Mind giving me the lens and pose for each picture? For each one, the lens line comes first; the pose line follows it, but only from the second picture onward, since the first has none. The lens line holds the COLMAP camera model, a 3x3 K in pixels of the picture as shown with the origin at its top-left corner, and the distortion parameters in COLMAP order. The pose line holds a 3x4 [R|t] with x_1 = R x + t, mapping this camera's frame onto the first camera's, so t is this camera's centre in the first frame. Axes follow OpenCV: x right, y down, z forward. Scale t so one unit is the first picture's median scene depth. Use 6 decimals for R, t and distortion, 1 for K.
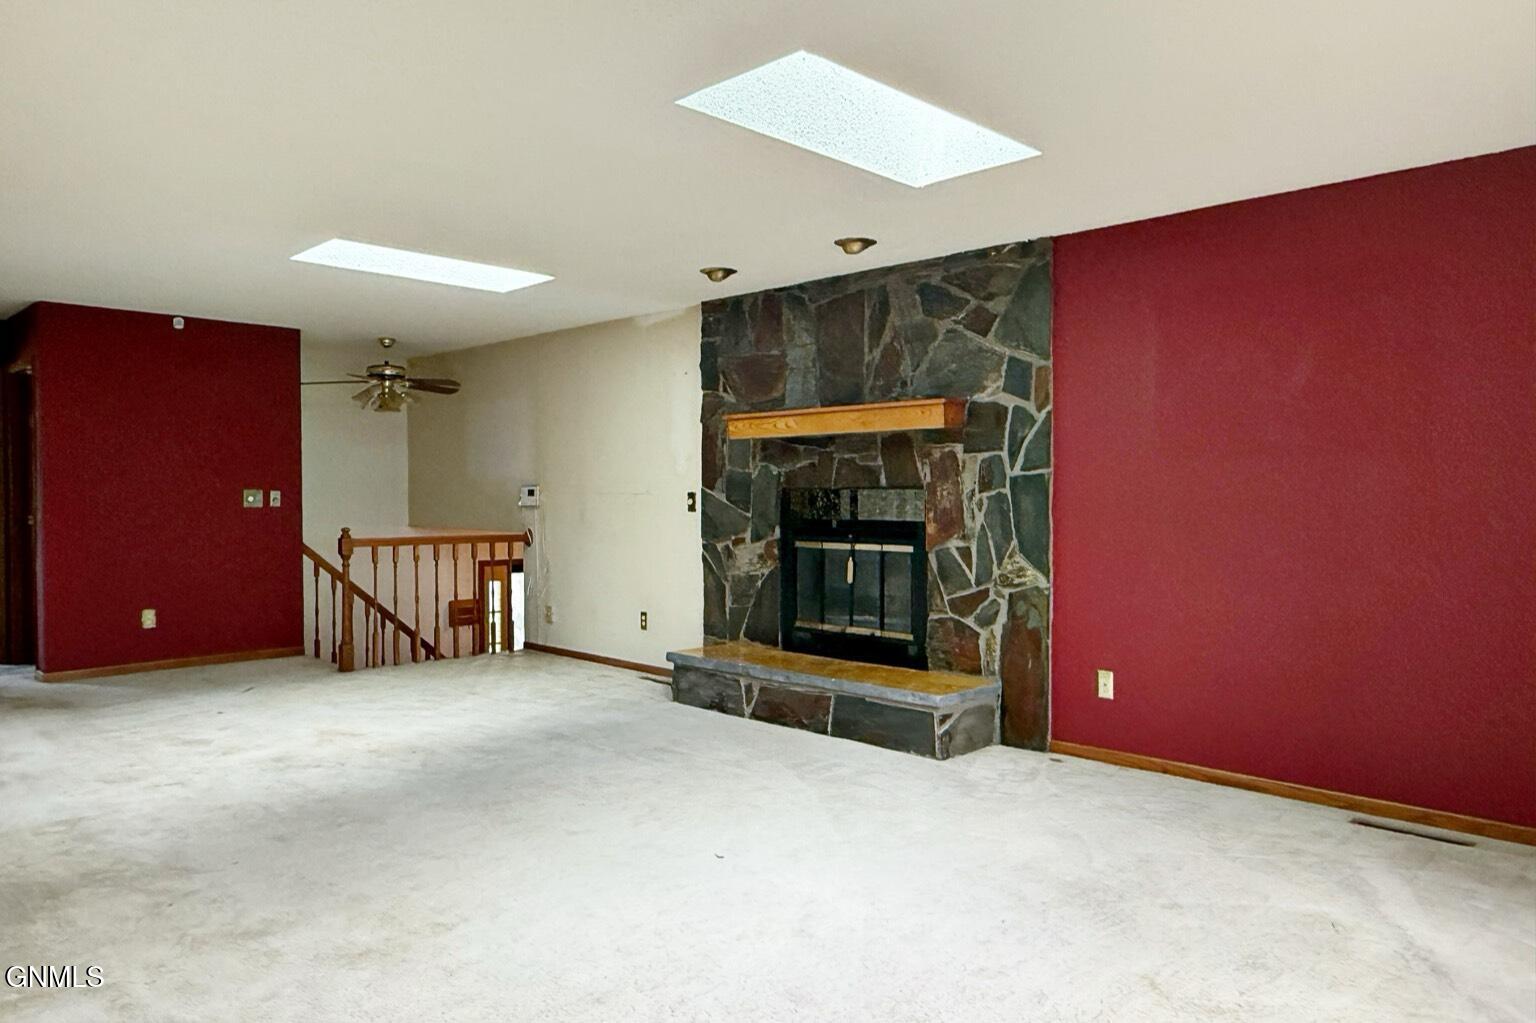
lens RADIAL K [[1052.8, 0, 768.0], [0, 1052.8, 511.5], [0, 0, 1]] dist [0.000146, -0.000289]
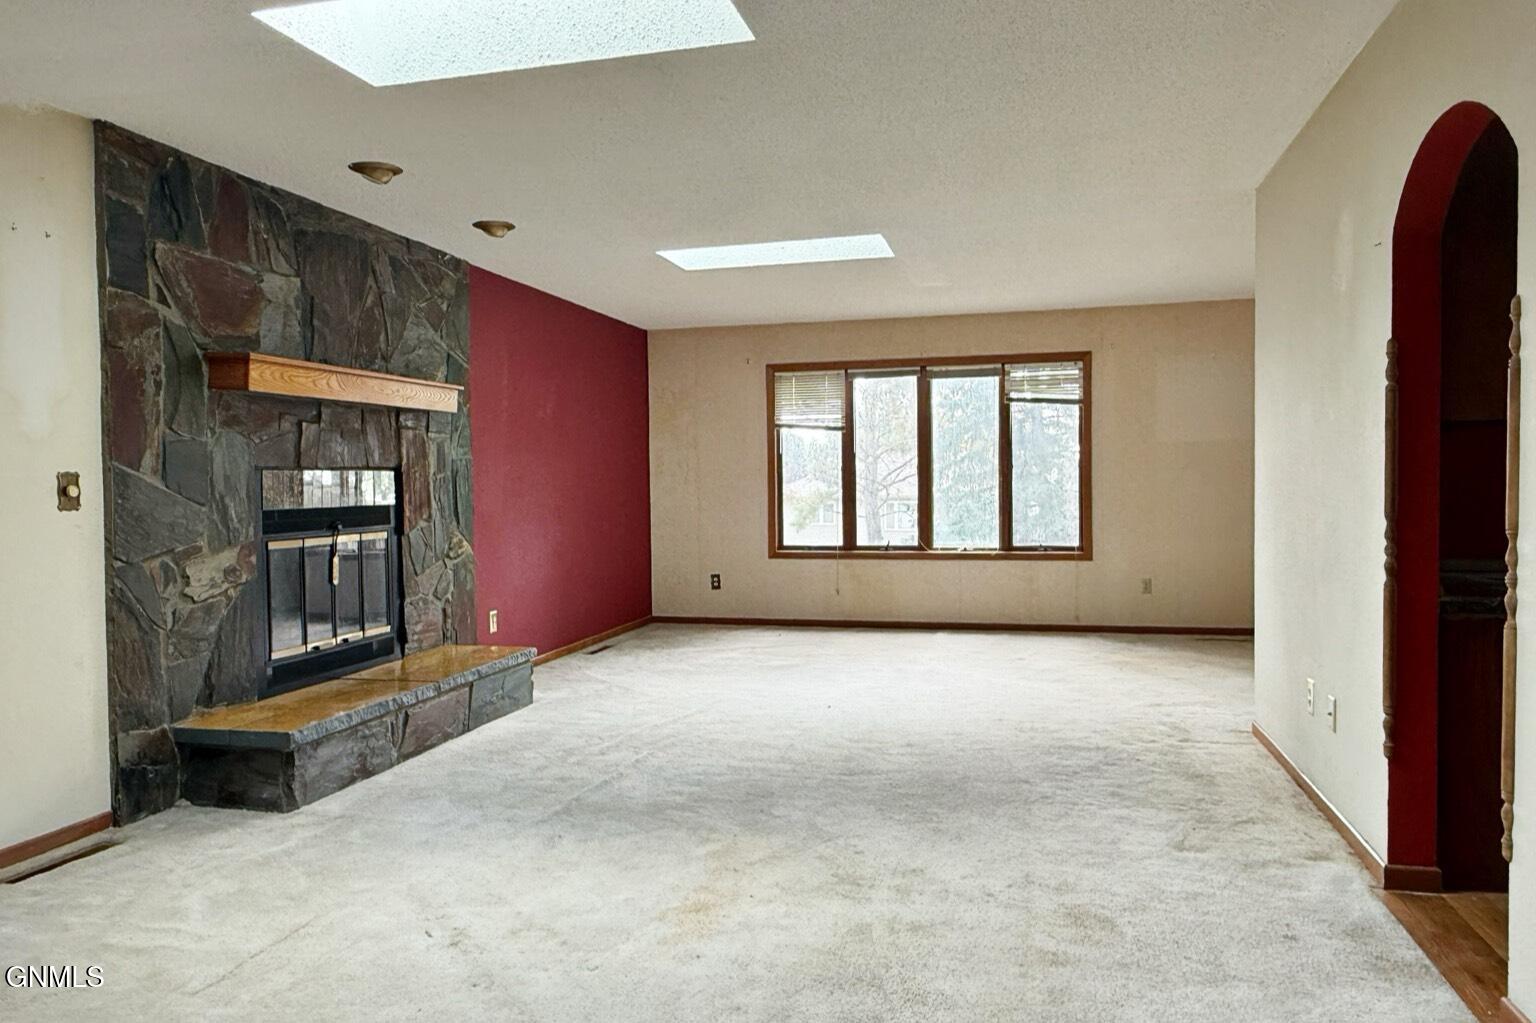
lens RADIAL K [[1052.8, 0, 768.0], [0, 1052.8, 511.5], [0, 0, 1]] dist [0.000146, -0.000289]
pose [[-0.508331, -0.020143, 0.860926, -0.775893], [0.028024, 0.998810, 0.039915, -0.011862], [-0.860706, 0.044416, -0.507161, 1.087977]]
